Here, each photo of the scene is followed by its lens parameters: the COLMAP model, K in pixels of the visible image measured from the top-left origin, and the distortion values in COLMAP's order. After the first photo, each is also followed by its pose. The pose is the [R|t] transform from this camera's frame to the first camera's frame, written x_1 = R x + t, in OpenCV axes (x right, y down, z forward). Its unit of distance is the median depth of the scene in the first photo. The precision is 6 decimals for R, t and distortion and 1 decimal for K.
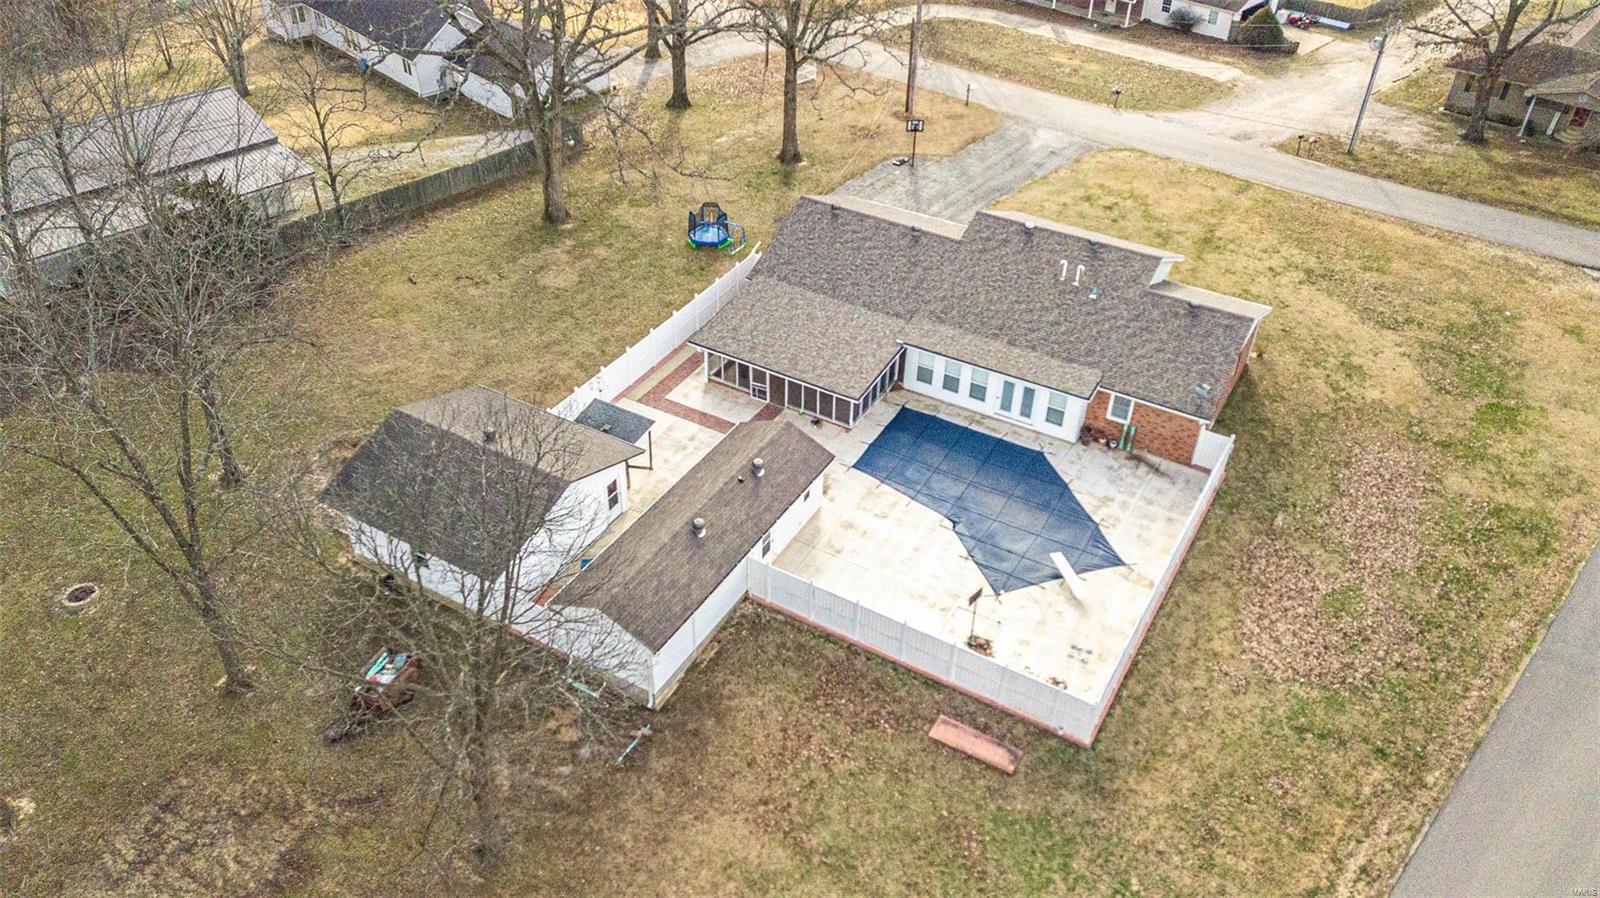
lens RADIAL K [[1217.3, 0, 789.3], [0, 1217.3, 448.2], [0, 0, 1]] dist [0.026880, 0.038247]
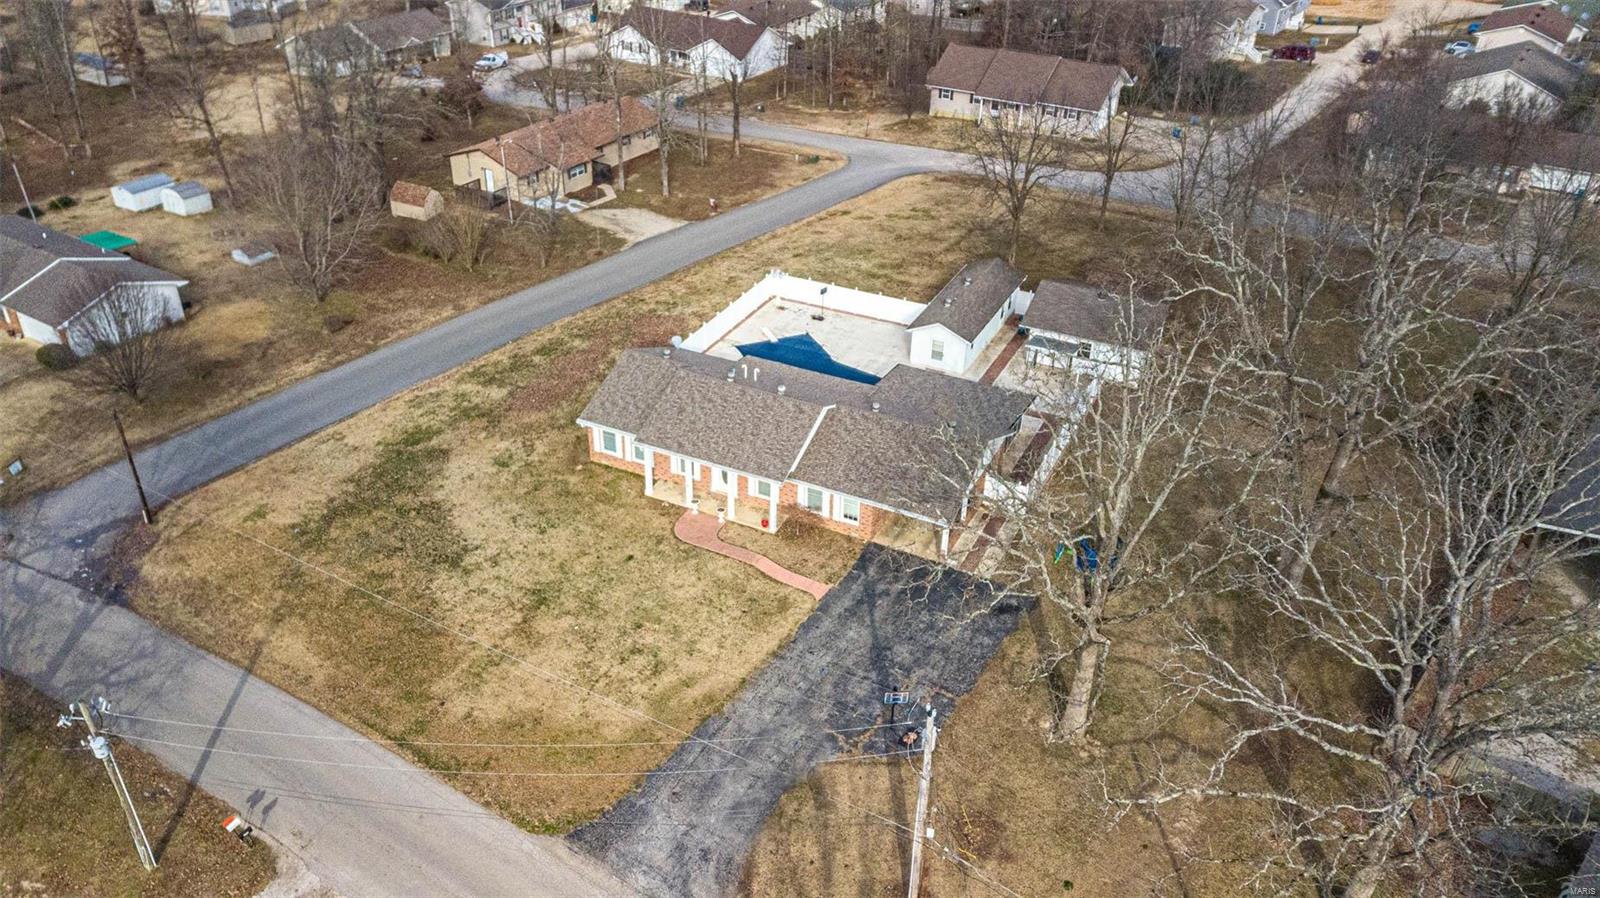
lens RADIAL K [[1247.9, 0, 796.4], [0, 1247.9, 405.6], [0, 0, 1]] dist [0.085180, -0.001687]
pose [[-0.995813, 0.009789, -0.090889, 0.285579], [-0.079596, 0.396101, 0.914751, -1.250048], [0.044955, 0.918155, -0.393663, 1.460157]]
